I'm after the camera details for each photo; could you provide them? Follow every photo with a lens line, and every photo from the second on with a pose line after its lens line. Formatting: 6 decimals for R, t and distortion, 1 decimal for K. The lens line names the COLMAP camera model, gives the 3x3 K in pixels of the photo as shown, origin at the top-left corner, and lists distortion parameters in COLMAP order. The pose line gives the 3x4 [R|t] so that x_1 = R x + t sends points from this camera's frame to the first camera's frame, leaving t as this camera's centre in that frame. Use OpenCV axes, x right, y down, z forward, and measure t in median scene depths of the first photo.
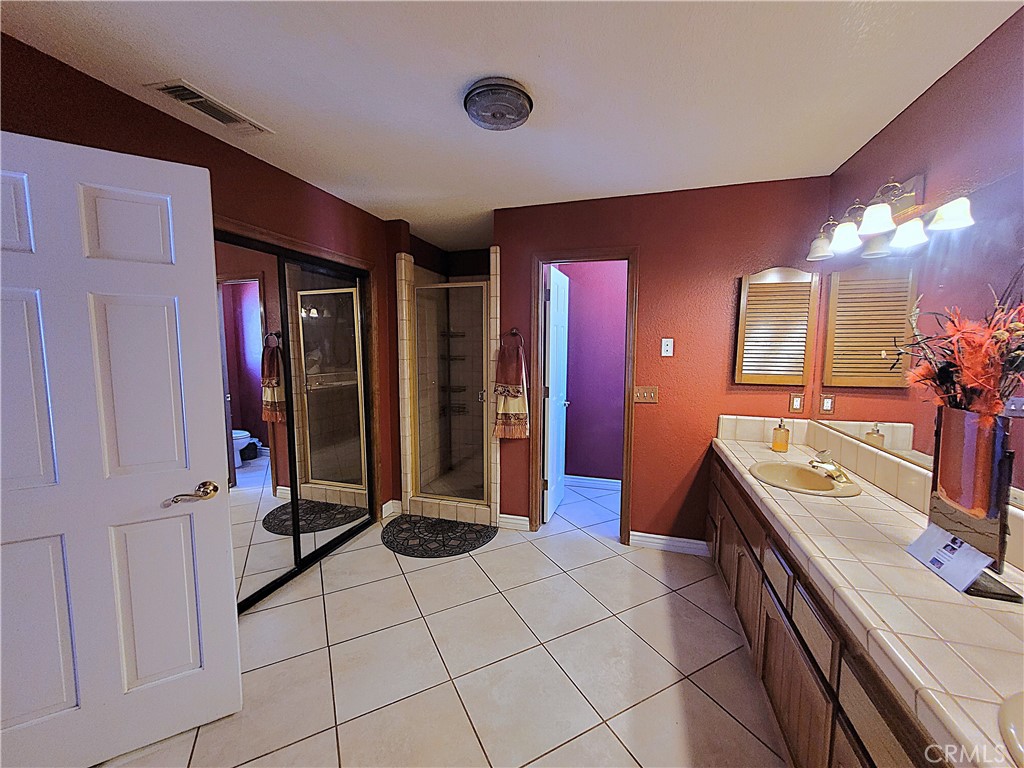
lens RADIAL K [[403.5, 0, 511.7], [0, 403.5, 385.0], [0, 0, 1]] dist [0.003352, -0.000575]
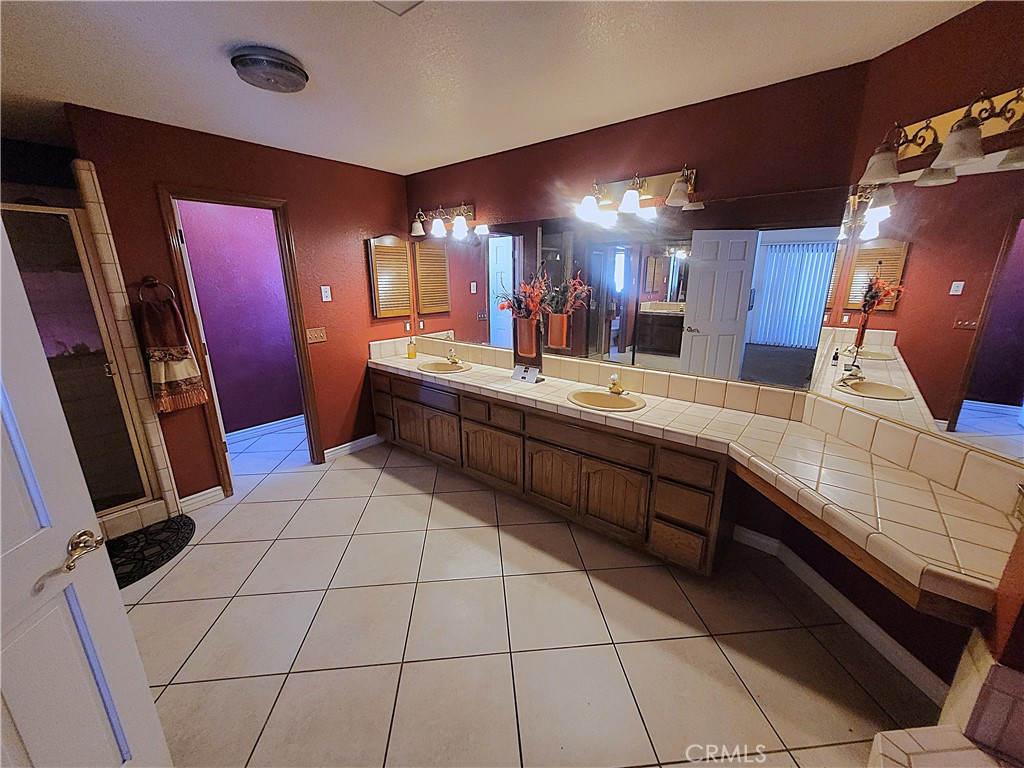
lens RADIAL K [[403.5, 0, 514.4], [0, 403.5, 384.0], [0, 0, 1]] dist [0.003352, -0.000575]
pose [[0.373161, -0.246830, 0.894330, -0.514607], [0.096161, 0.969058, 0.227331, -0.048717], [-0.922770, 0.001169, 0.385350, 0.014595]]
